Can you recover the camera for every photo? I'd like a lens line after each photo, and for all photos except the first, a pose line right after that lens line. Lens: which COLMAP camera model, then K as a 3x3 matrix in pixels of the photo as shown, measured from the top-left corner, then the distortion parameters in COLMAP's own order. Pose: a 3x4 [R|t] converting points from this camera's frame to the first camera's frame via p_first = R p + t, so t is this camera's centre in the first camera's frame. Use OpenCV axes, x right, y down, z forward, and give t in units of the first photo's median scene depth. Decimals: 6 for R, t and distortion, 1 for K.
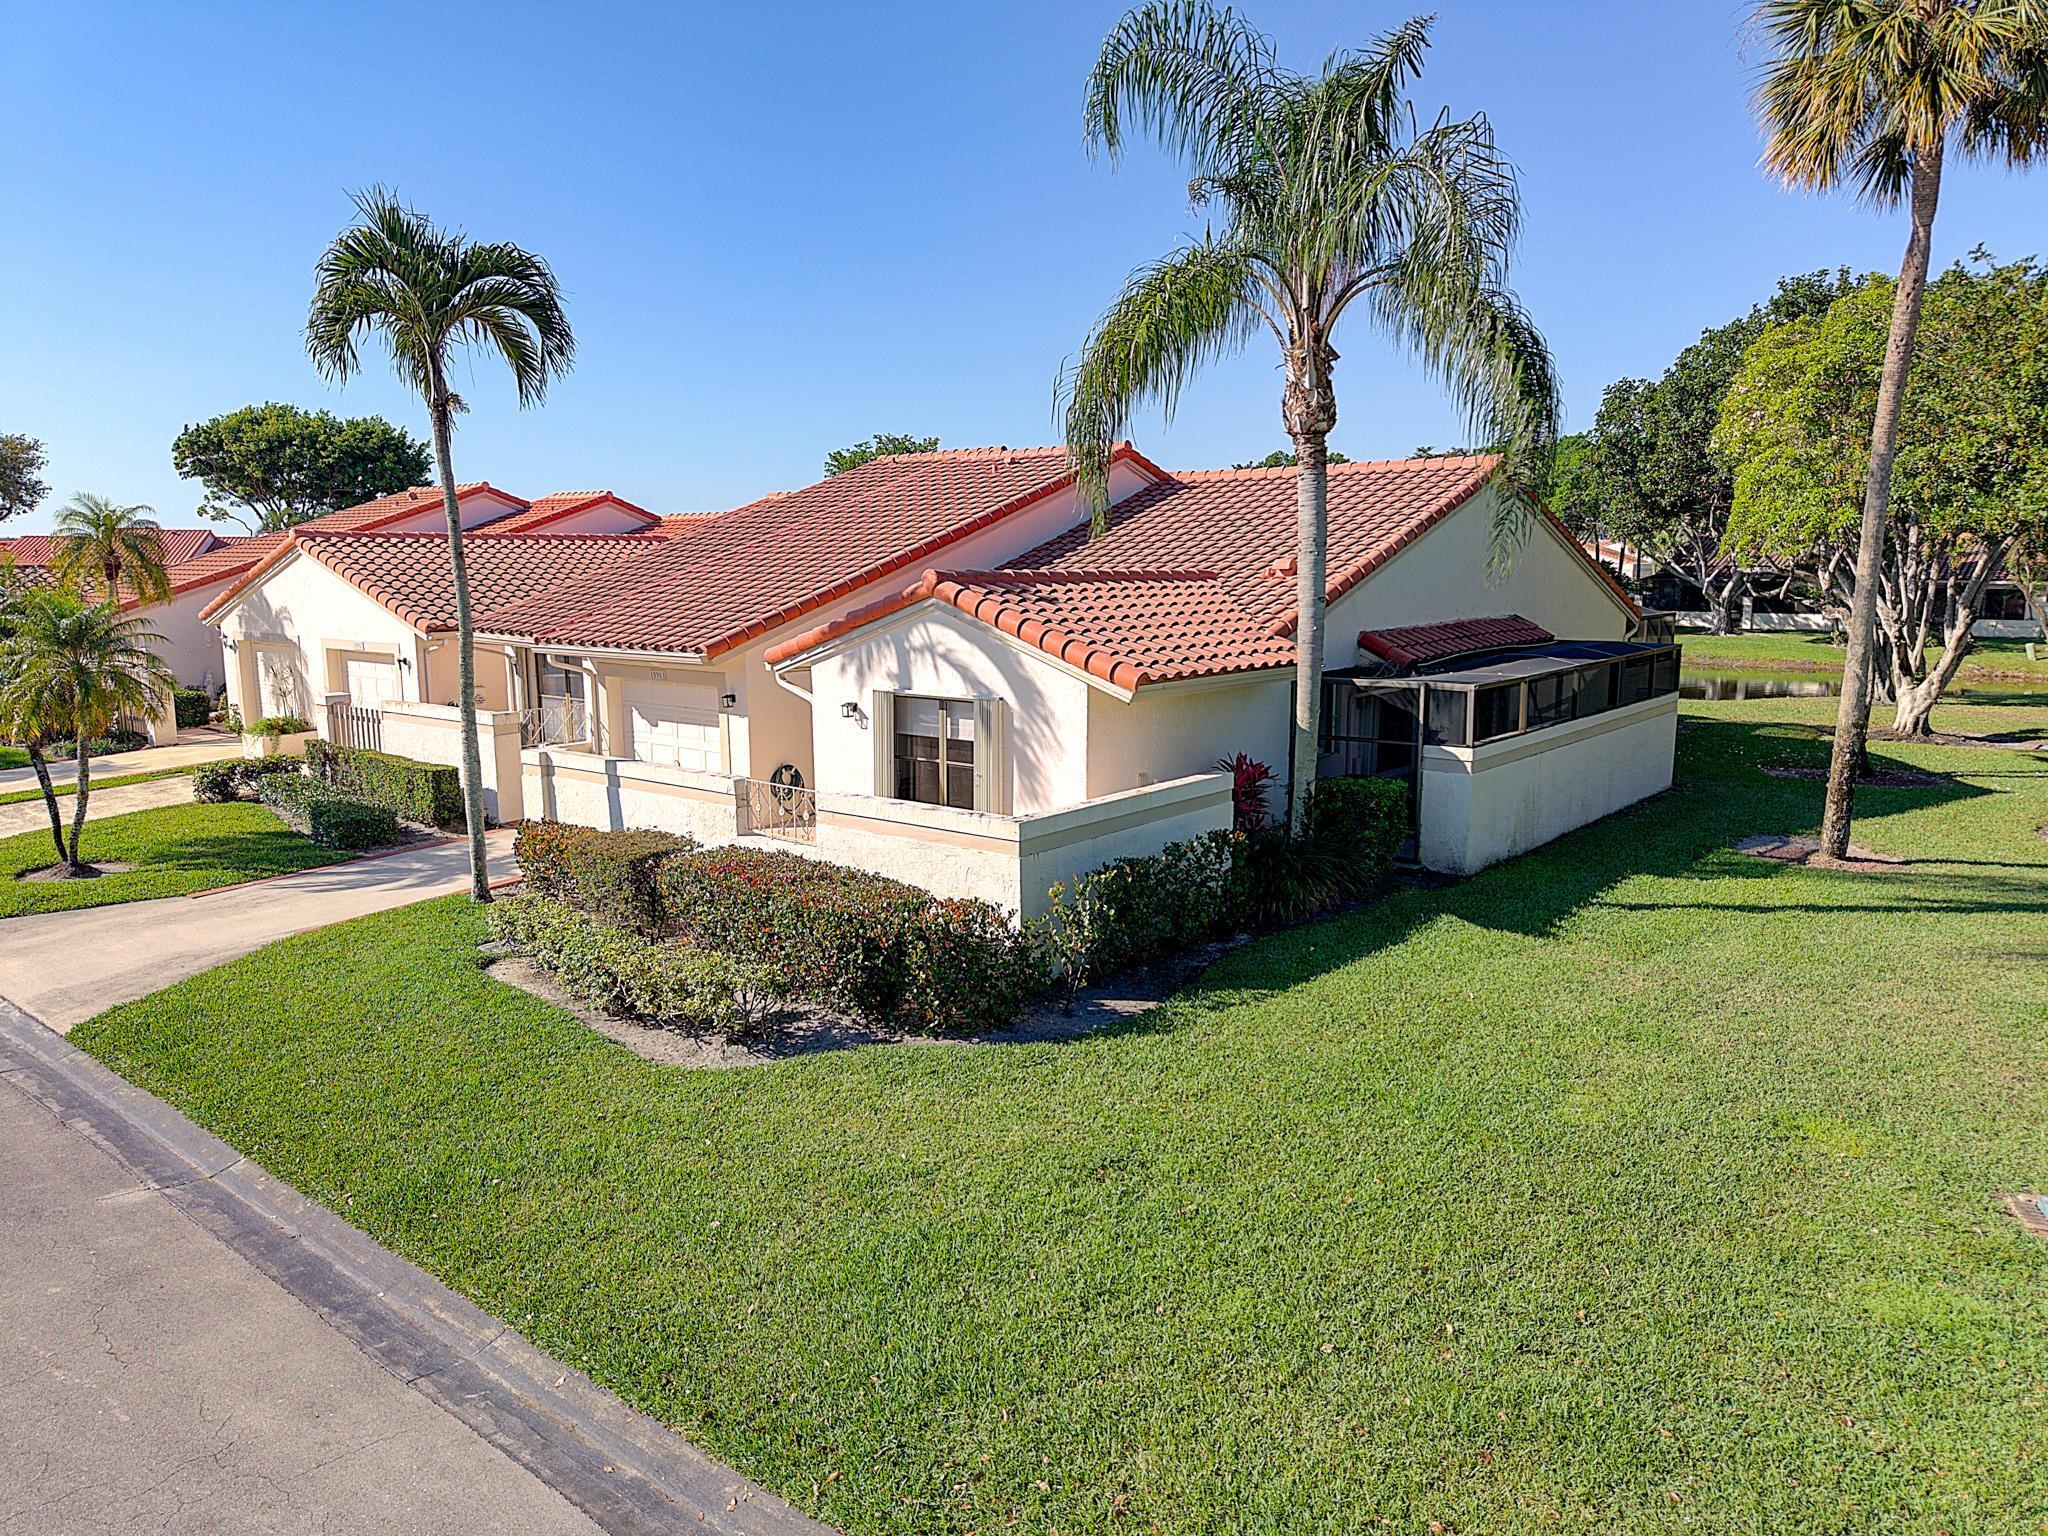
lens RADIAL K [[1374.1, 0, 1030.3], [0, 1374.1, 763.6], [0, 0, 1]] dist [0.010442, -0.007416]
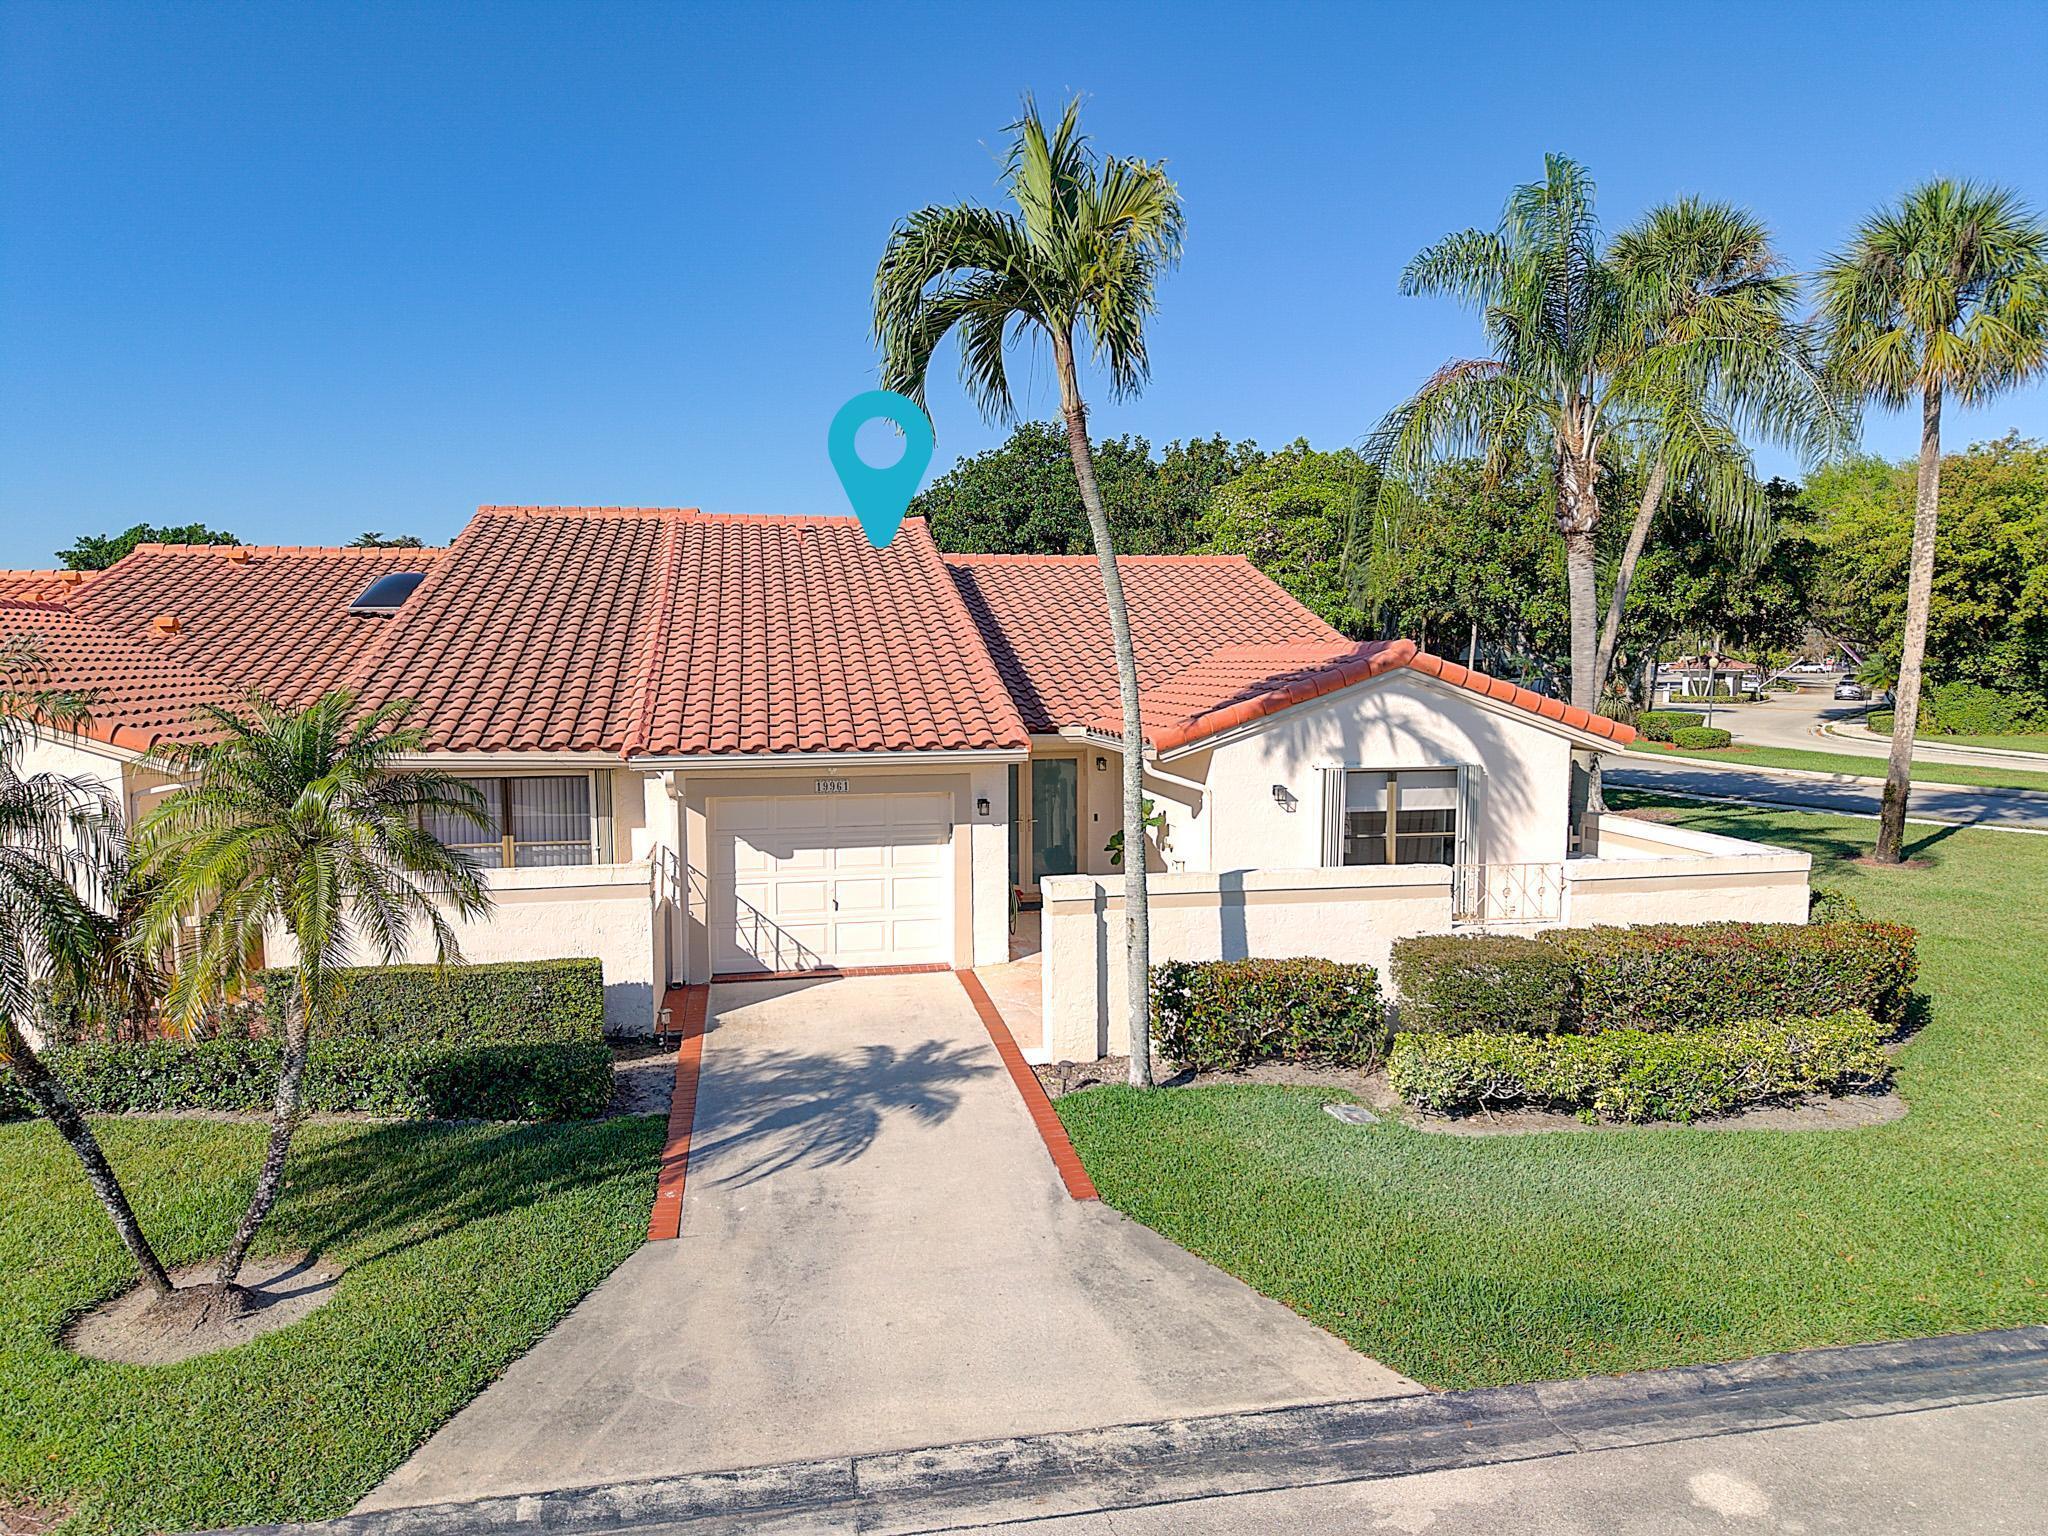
lens RADIAL K [[1347.8, 0, 1024.0], [0, 1347.8, 768.0], [0, 0, 1]] dist [0.004357, -0.002023]
pose [[0.641885, -0.068626, 0.763724, -0.954056], [0.118004, 0.992963, -0.009954, -0.068442], [-0.757666, 0.096512, 0.645466, 0.556591]]
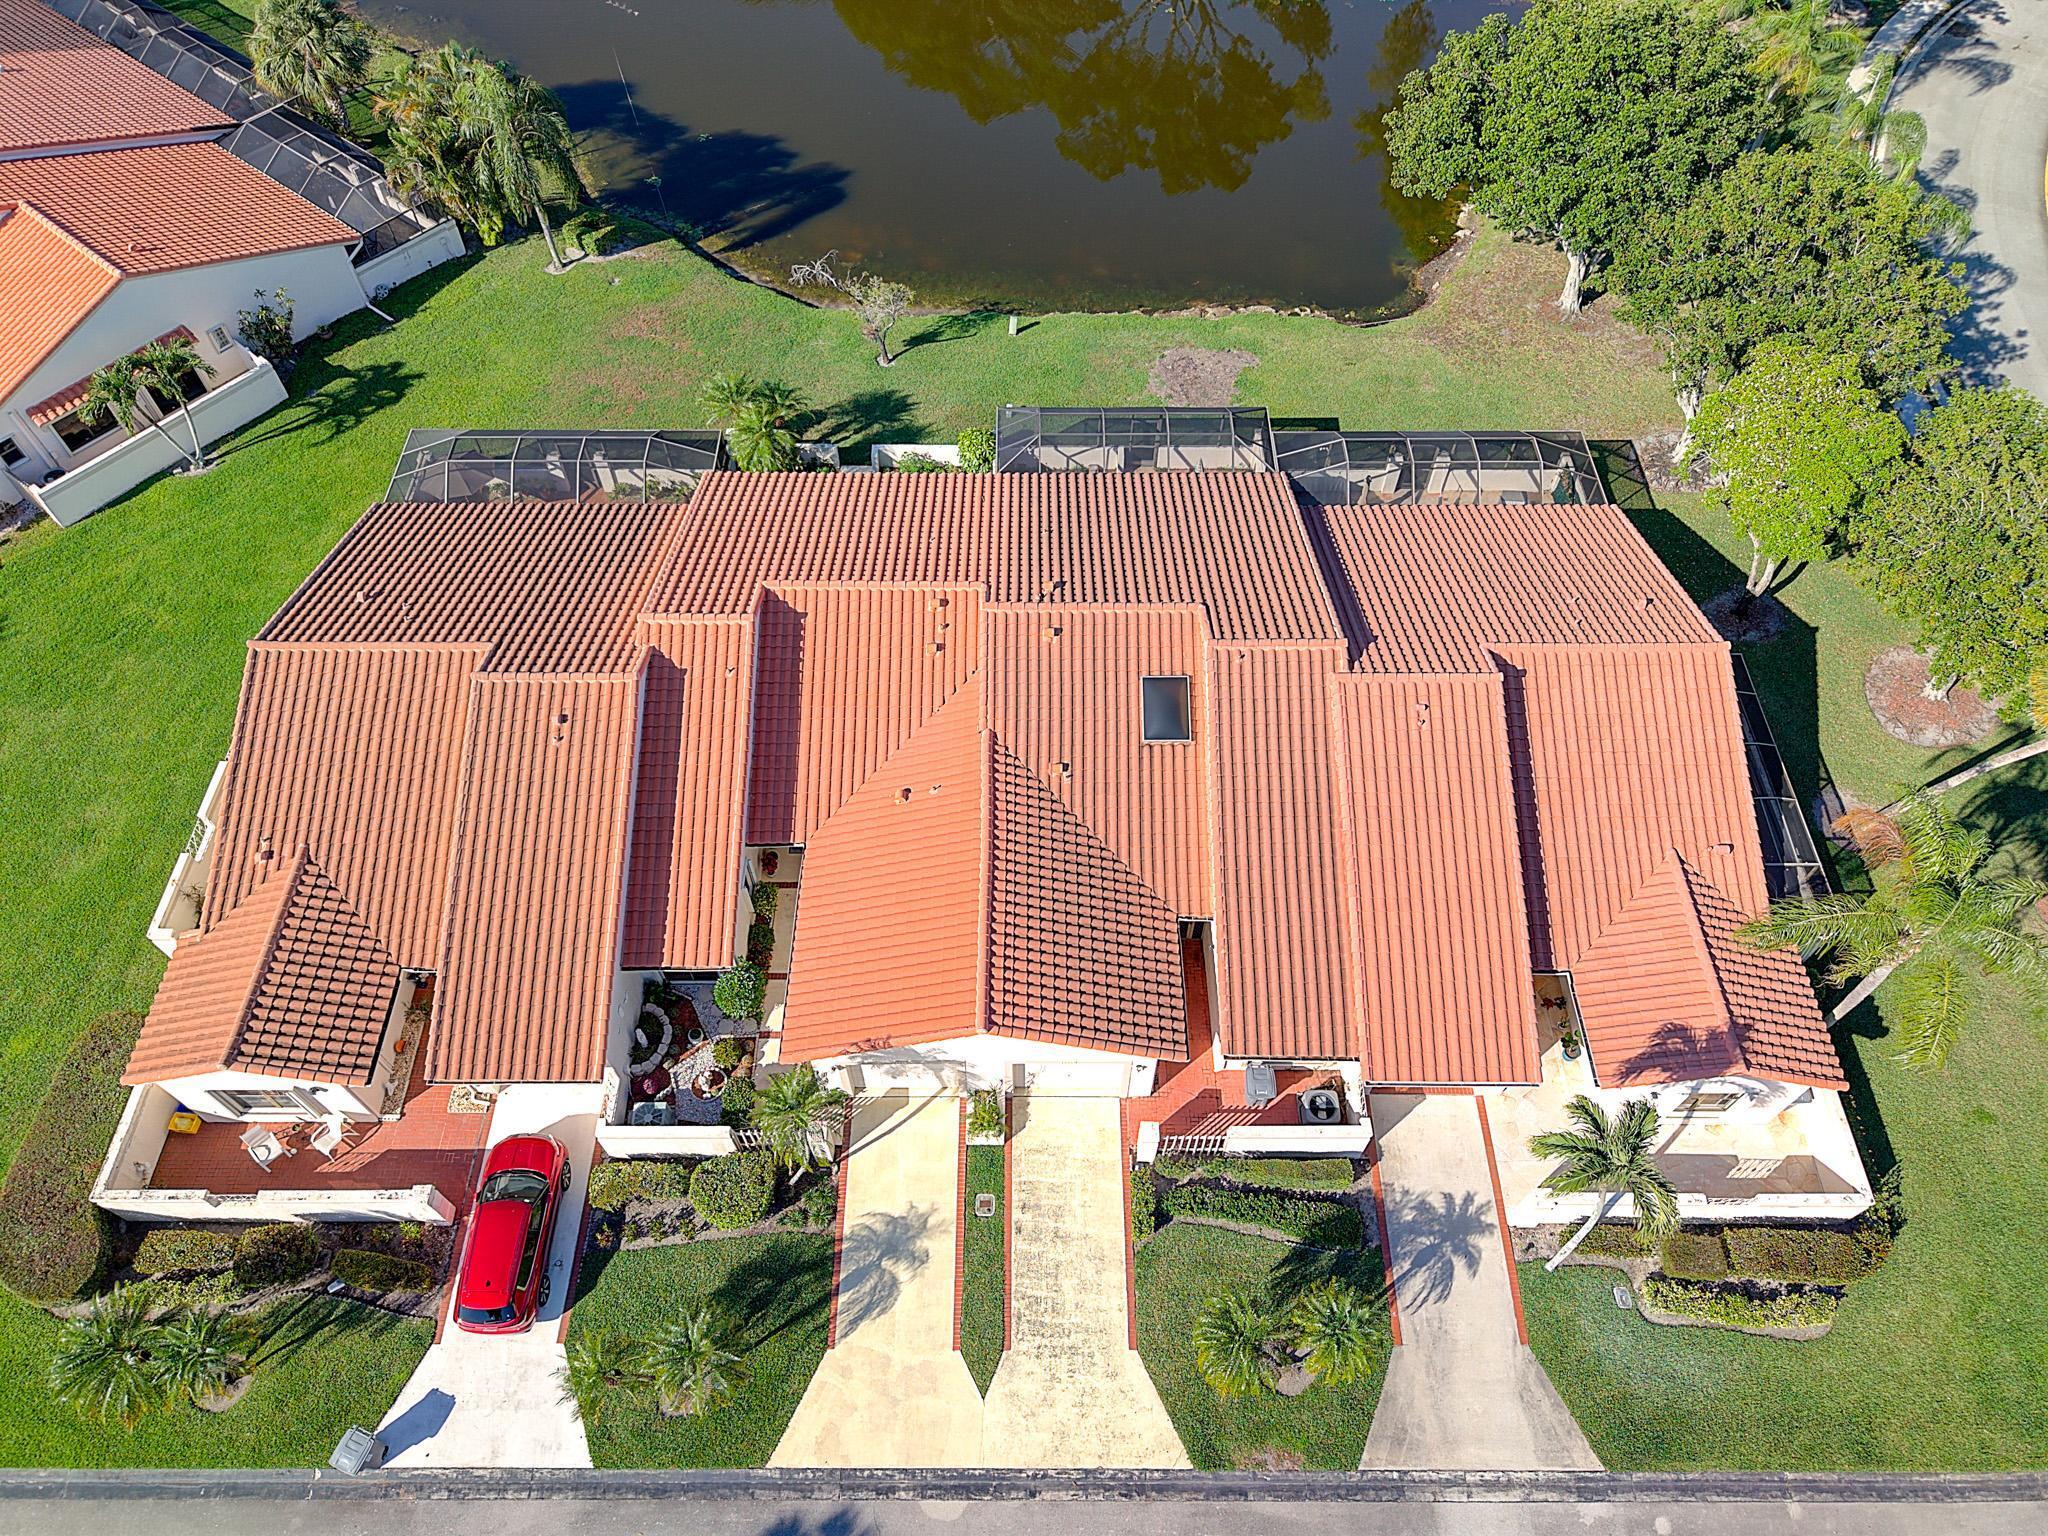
lens RADIAL K [[1374.1, 0, 1030.3], [0, 1374.1, 763.6], [0, 0, 1]] dist [0.010442, -0.007416]
pose [[0.777672, -0.509982, 0.367619, -1.342049], [0.093002, 0.671648, 0.735010, -1.943703], [-0.621753, -0.537408, 0.569751, 0.700837]]
